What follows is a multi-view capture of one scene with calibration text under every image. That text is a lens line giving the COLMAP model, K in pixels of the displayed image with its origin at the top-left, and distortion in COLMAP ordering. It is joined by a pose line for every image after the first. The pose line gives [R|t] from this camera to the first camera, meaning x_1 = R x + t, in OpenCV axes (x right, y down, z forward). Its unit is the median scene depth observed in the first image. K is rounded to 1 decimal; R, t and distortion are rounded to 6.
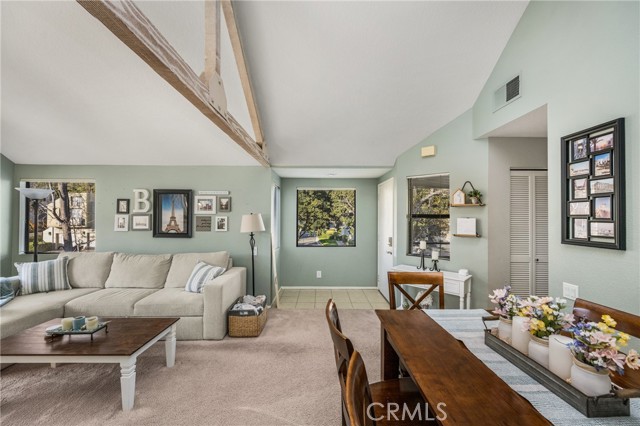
lens RADIAL K [[255.8, 0, 316.0], [0, 255.8, 216.8], [0, 0, 1]] dist [-0.001761, 0.000875]
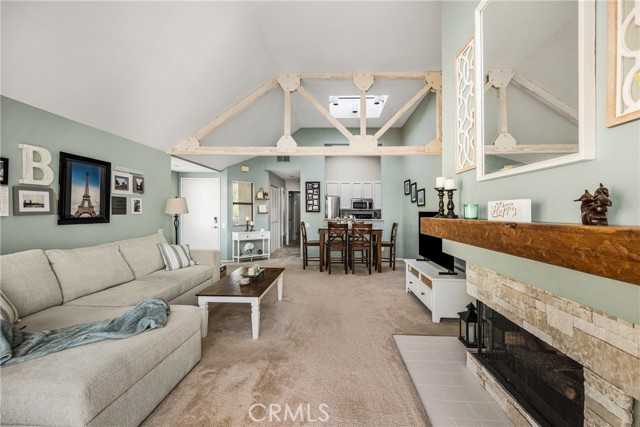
lens RADIAL K [[256.2, 0, 334.3], [0, 256.2, 211.1], [0, 0, 1]] dist [-0.004812, -0.000401]
pose [[0.010250, -0.002144, 0.999945, -1.452758], [-0.002903, 0.999993, 0.002174, 0.047177], [-0.999943, -0.002925, 0.010244, 0.324502]]
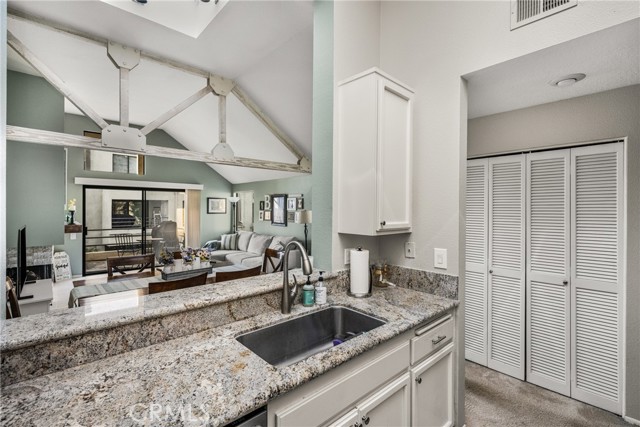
lens RADIAL K [[294.8, 0, 328.4], [0, 294.8, 211.2], [0, 0, 1]] dist [0.001662, -0.002306]
pose [[0.684440, 0.004938, -0.729053, 1.066424], [-0.004752, 0.999986, 0.002312, -0.012720], [0.729054, 0.001882, 0.684453, 0.004076]]
